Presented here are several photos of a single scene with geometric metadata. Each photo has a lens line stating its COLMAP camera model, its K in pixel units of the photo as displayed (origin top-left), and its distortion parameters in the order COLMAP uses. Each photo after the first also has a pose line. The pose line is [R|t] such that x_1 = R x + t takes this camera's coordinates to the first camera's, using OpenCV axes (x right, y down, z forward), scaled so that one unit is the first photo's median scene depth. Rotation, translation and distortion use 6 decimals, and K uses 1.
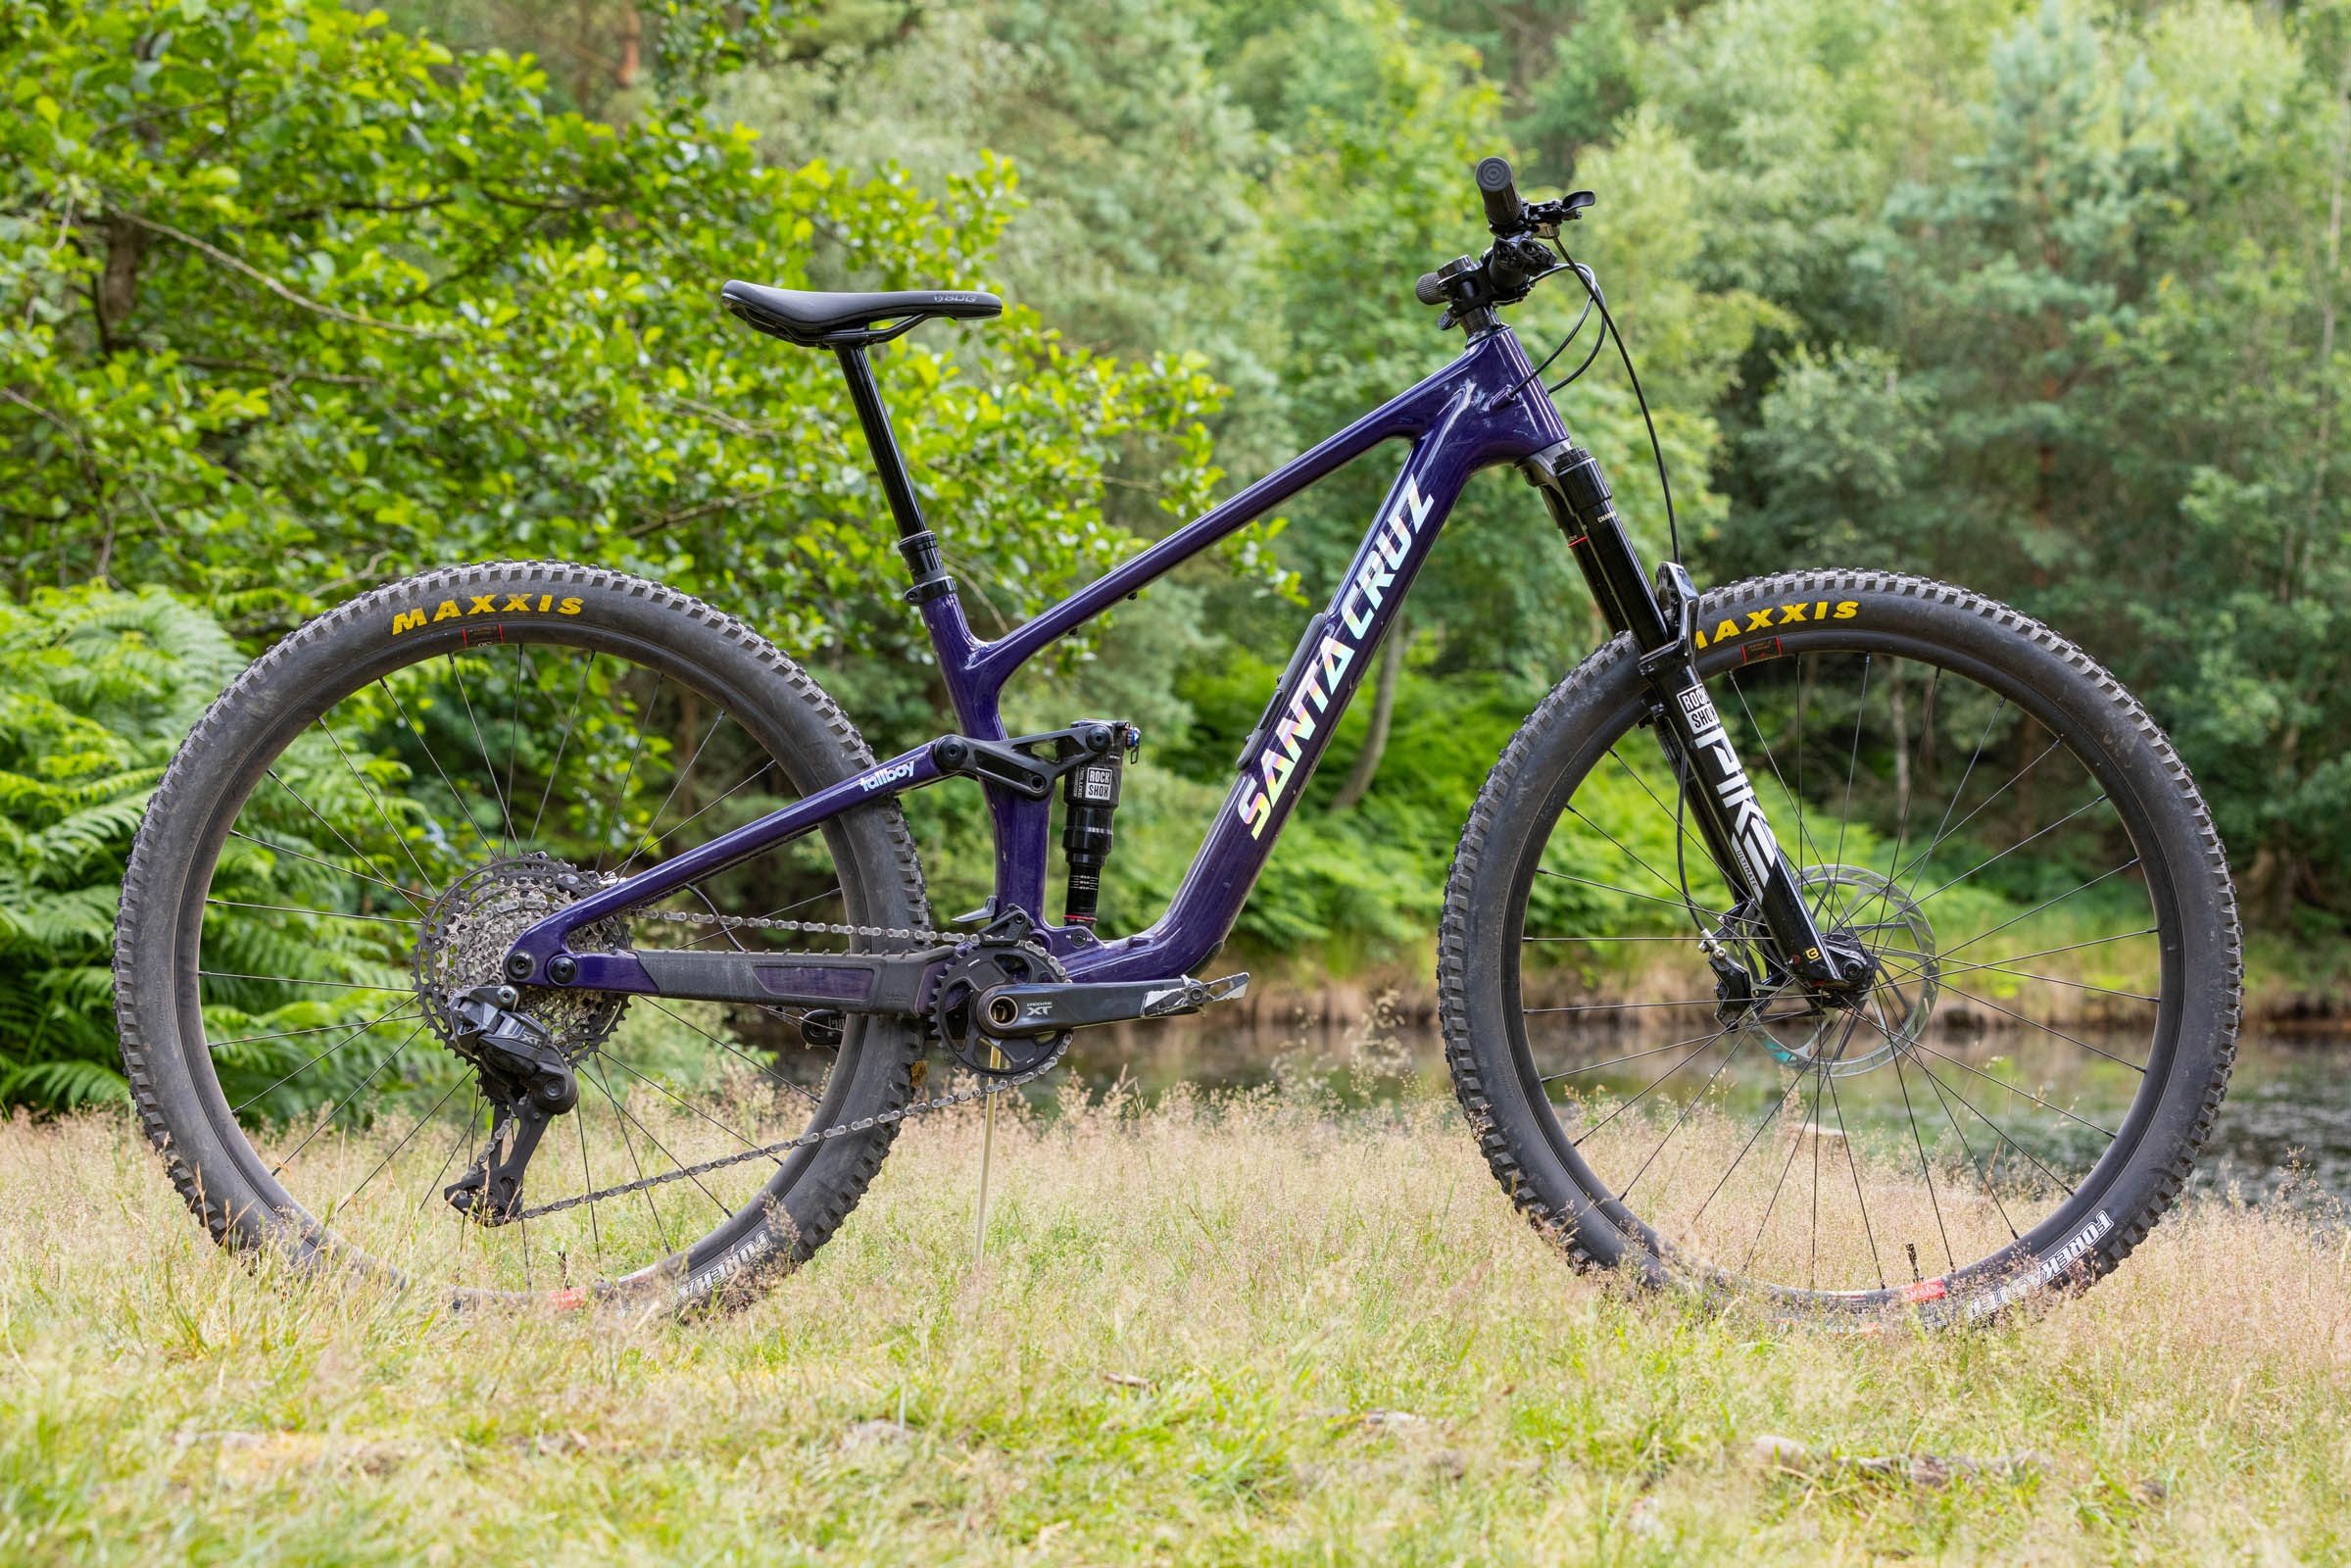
lens RADIAL K [[5439.2, 0, 1143.3], [0, 5439.2, 785.7], [0, 0, 1]] dist [-0.000609, 0.075709]
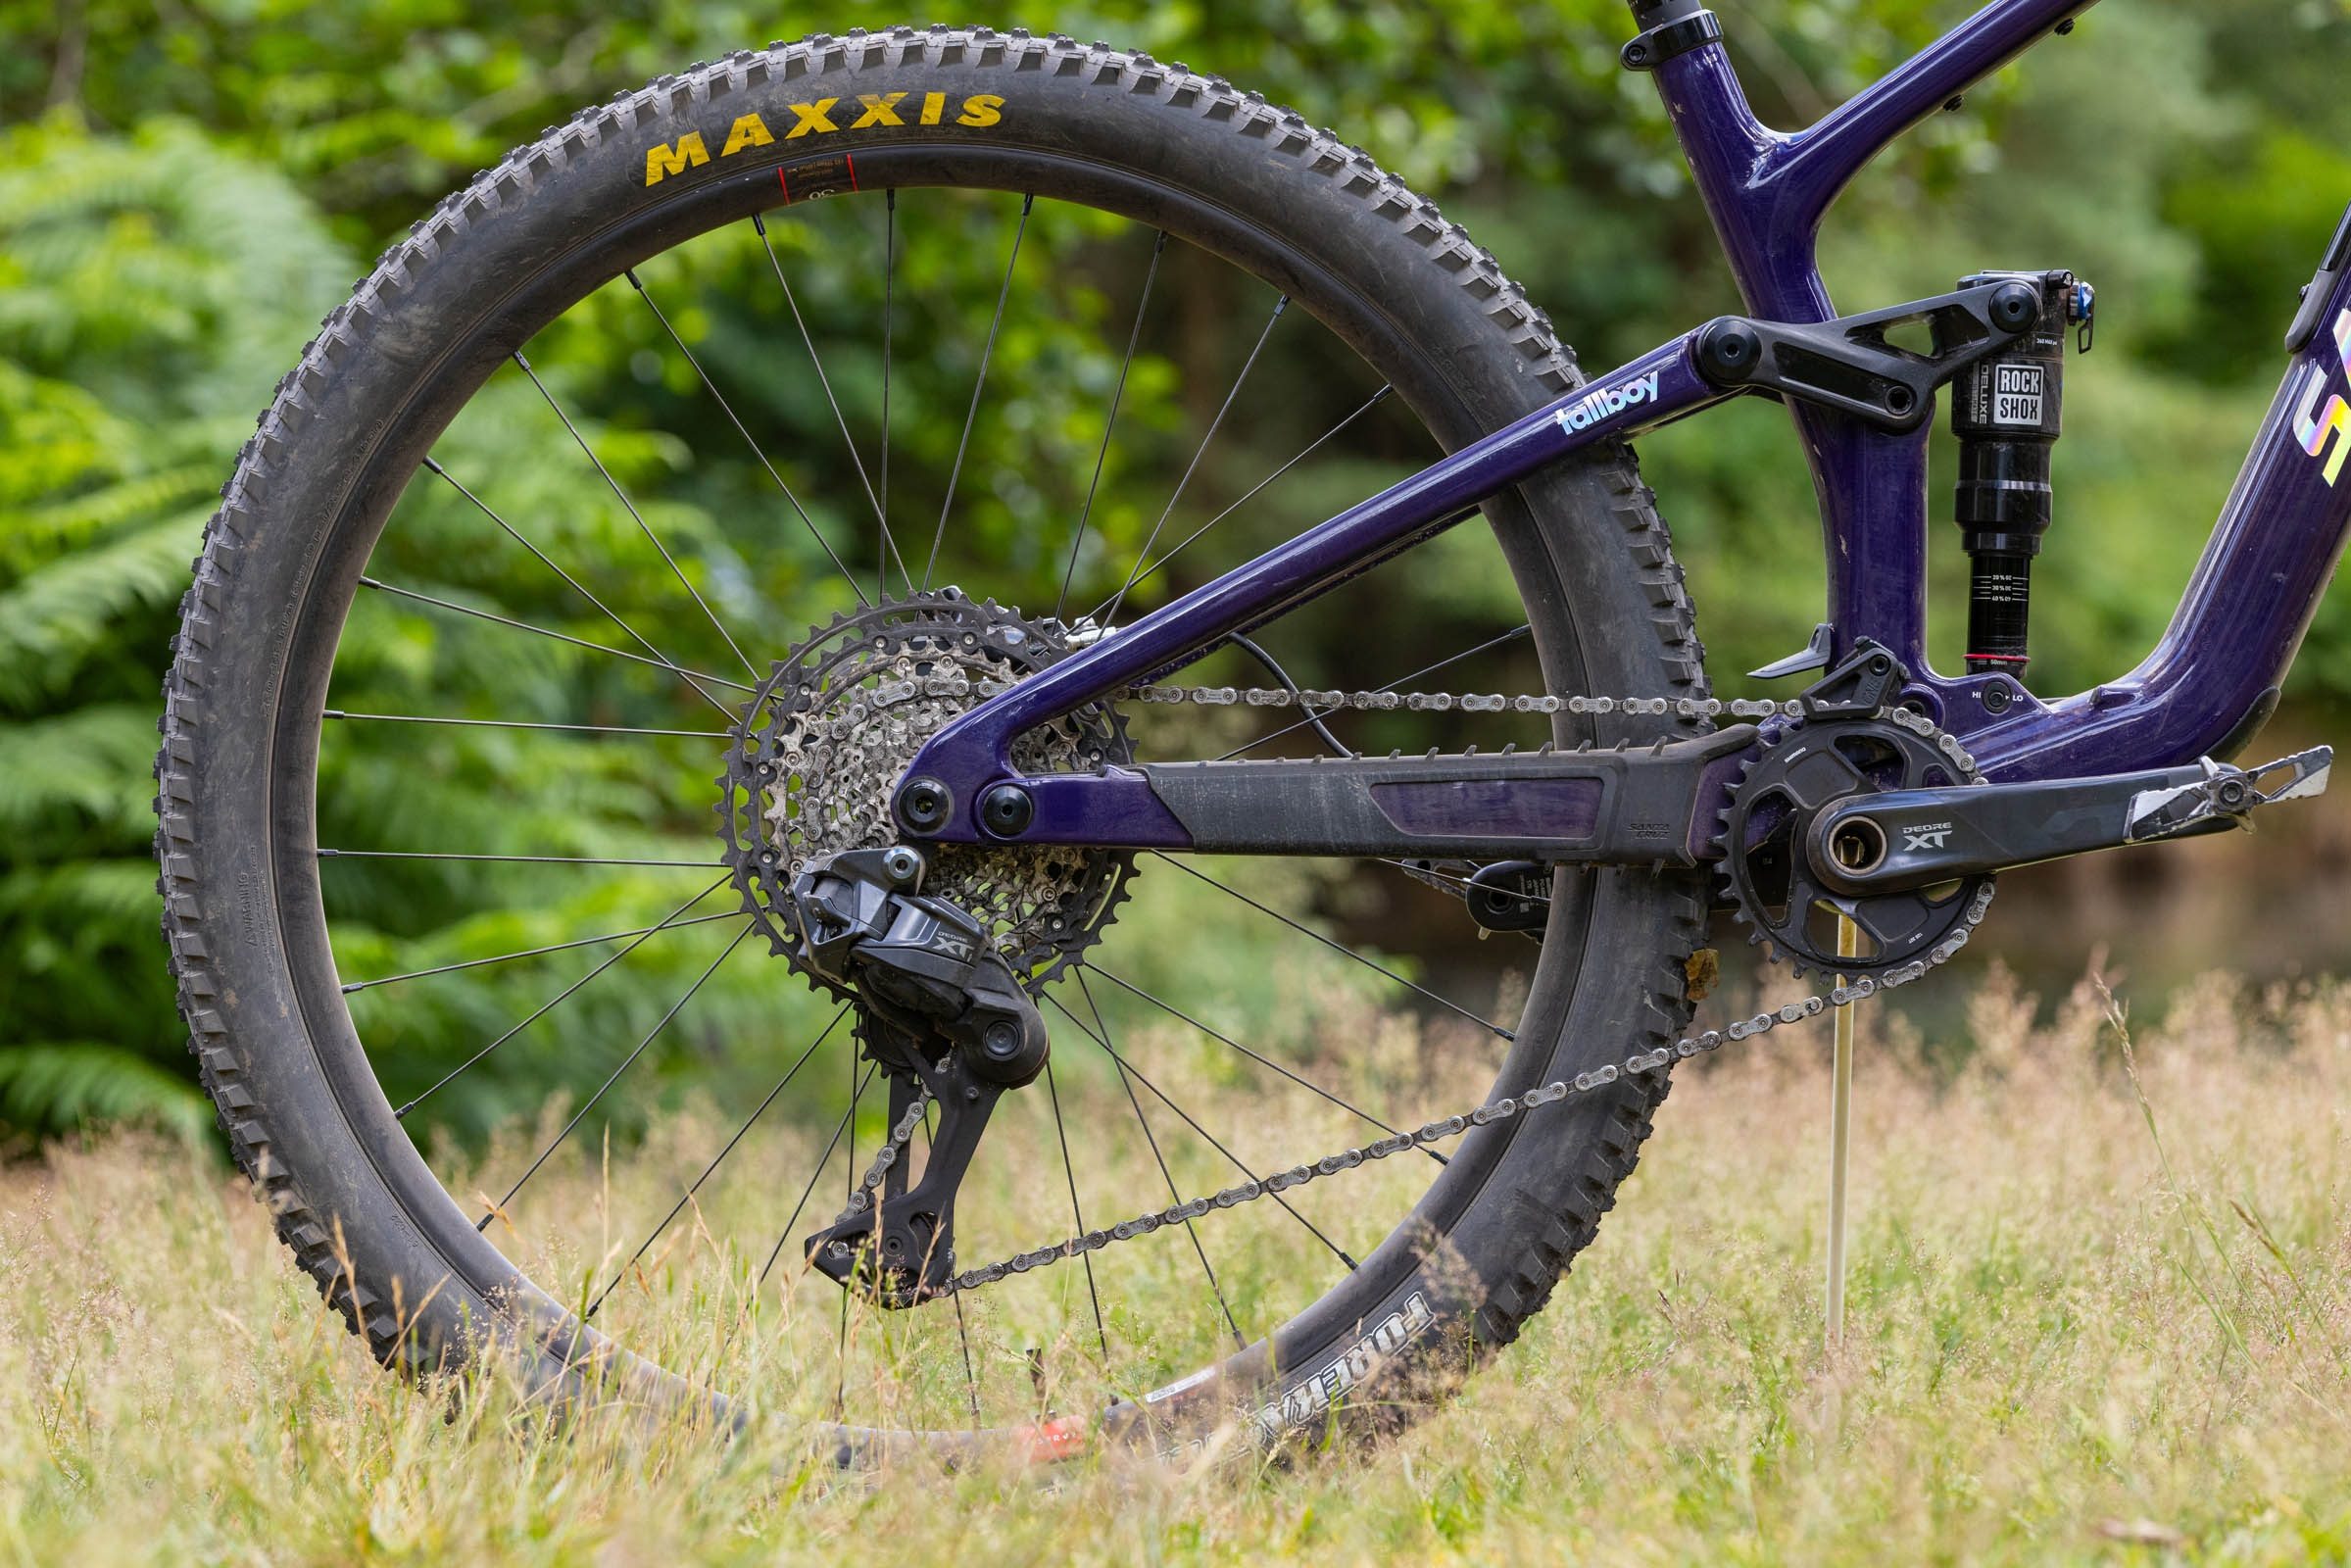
lens RADIAL K [[10803.4, 0, 923.8], [0, 10803.4, 708.5], [0, 0, 1]] dist [0.015385, -4.353151]
pose [[0.992492, -0.053980, -0.109751, -0.000489], [0.056628, 0.998171, 0.021146, 0.001790], [0.108409, -0.027202, 0.993734, -0.027559]]
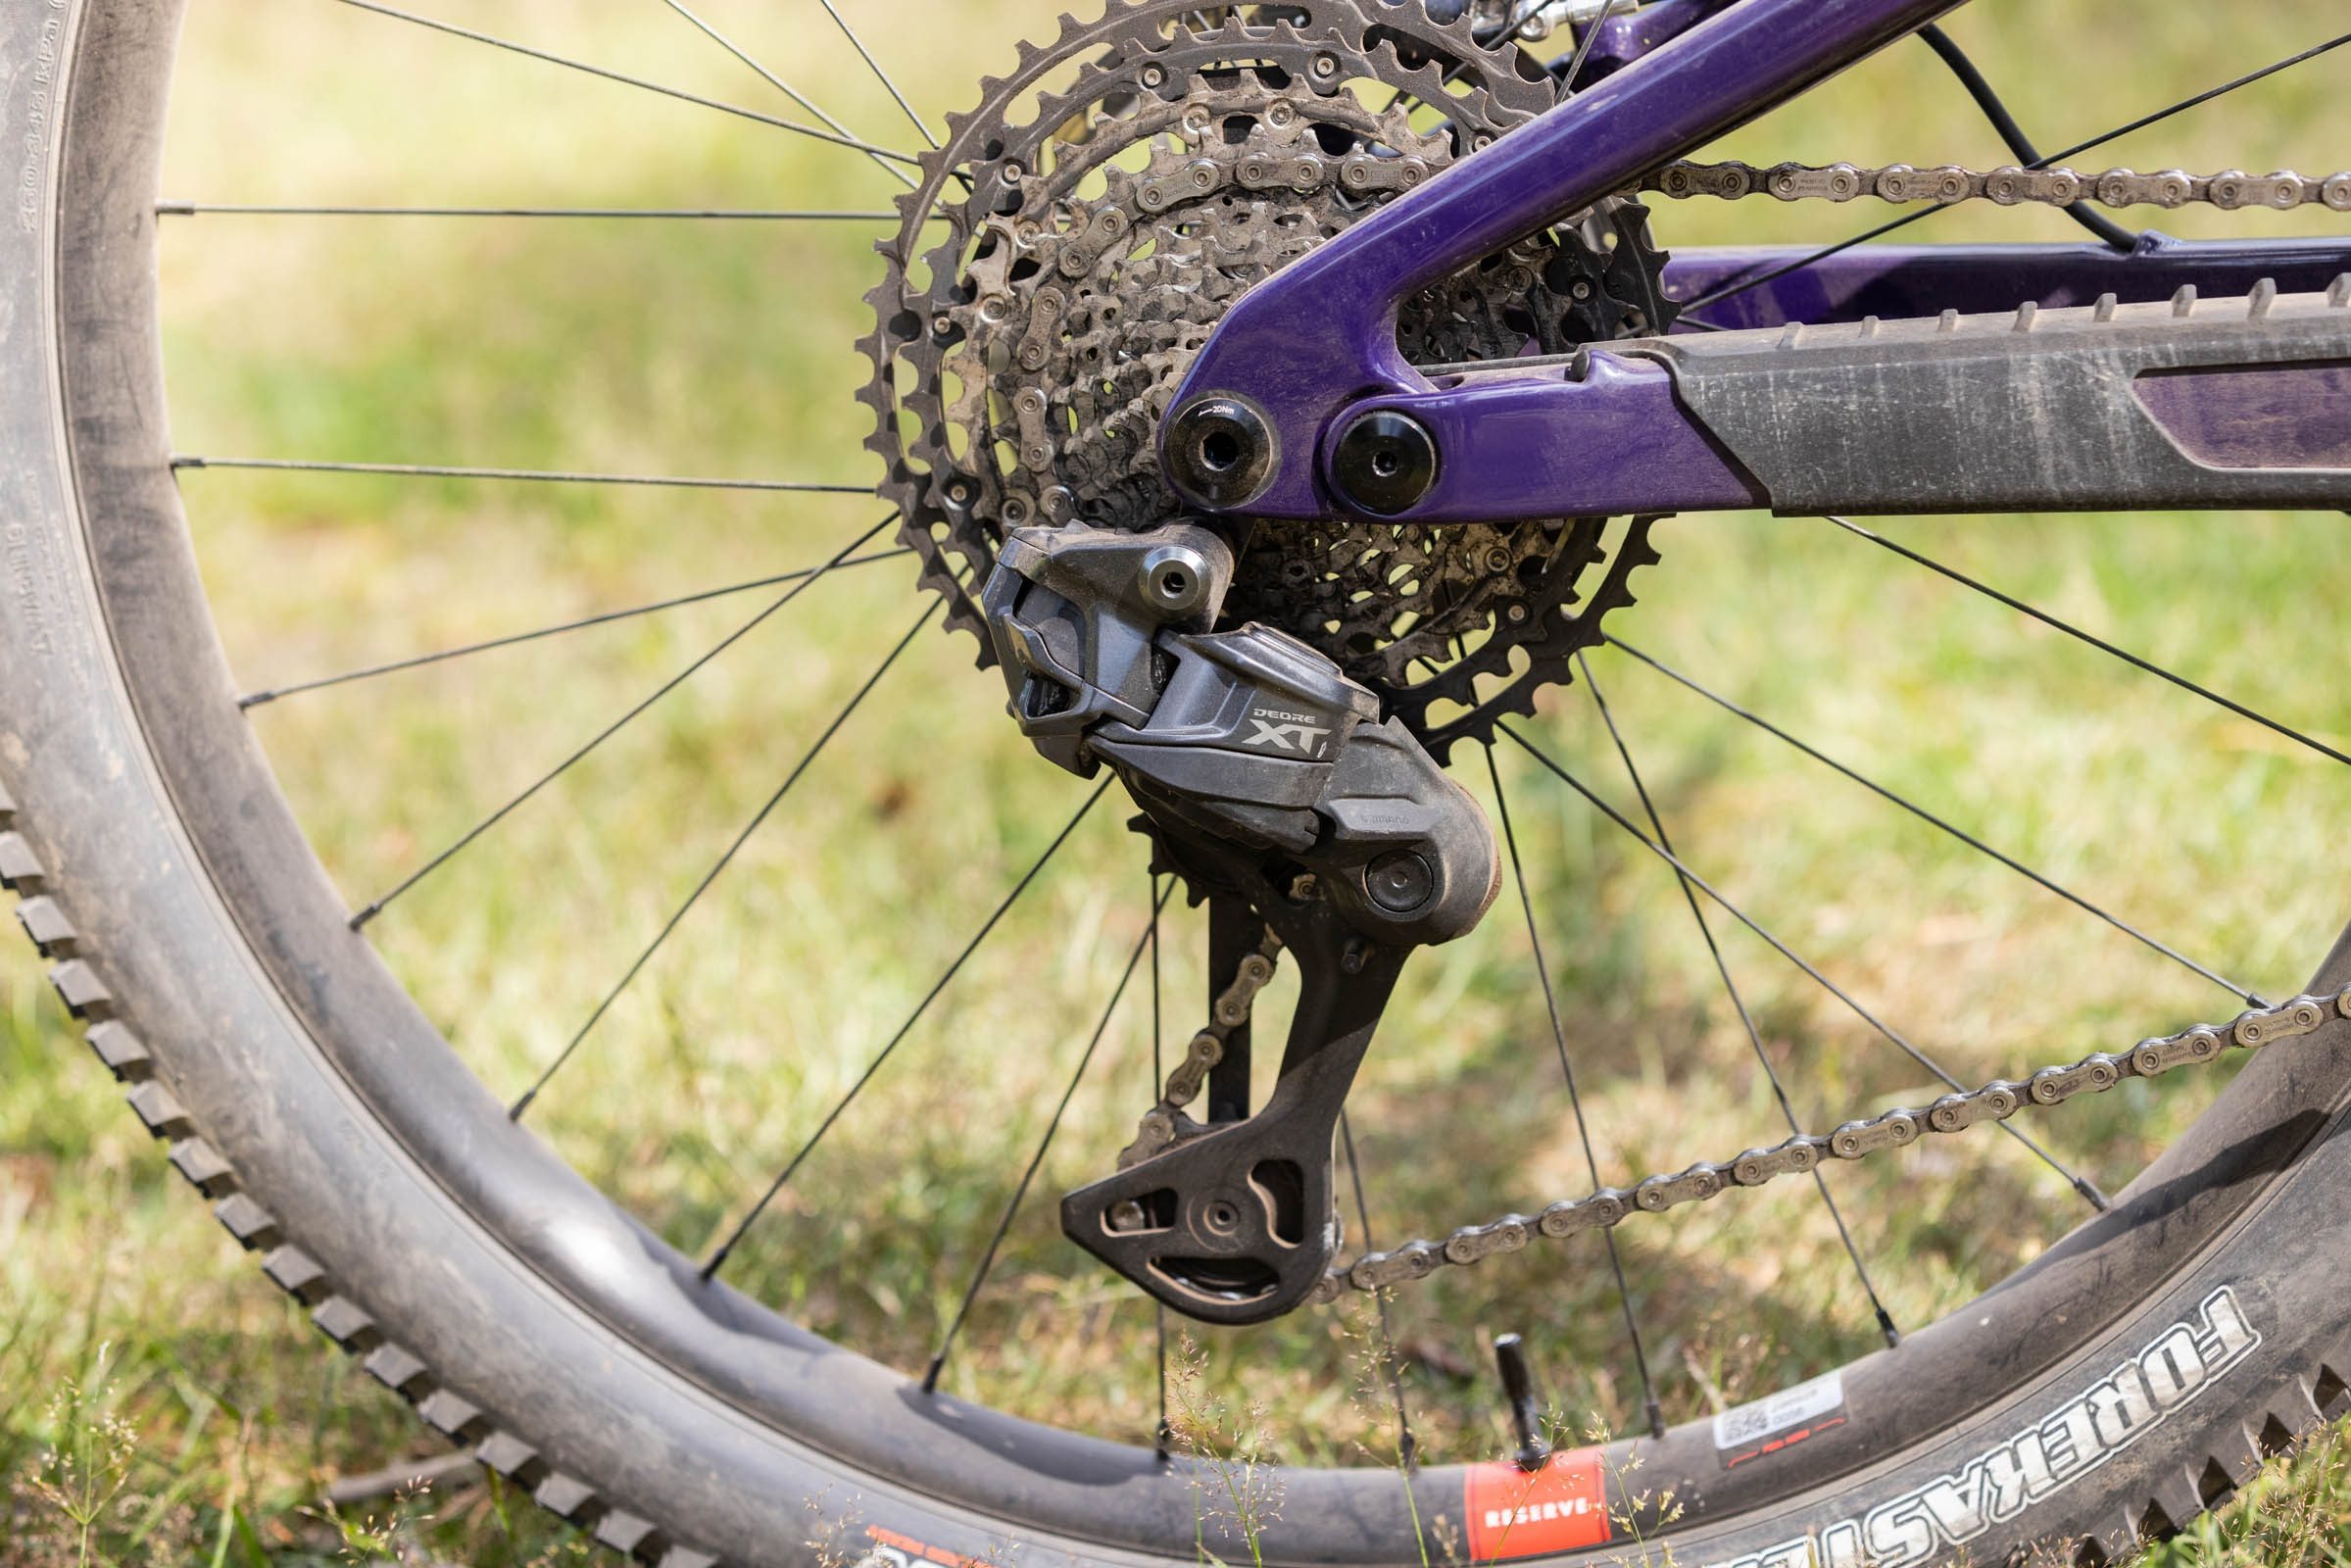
lens RADIAL K [[5439.2, 0, 1143.3], [0, 5439.2, 785.7], [0, 0, 1]] dist [-0.000609, 0.075709]
pose [[0.965858, -0.032804, -0.256986, -0.050669], [0.111118, 0.948532, 0.296548, -0.028051], [0.234031, -0.314979, 0.919792, 0.733895]]
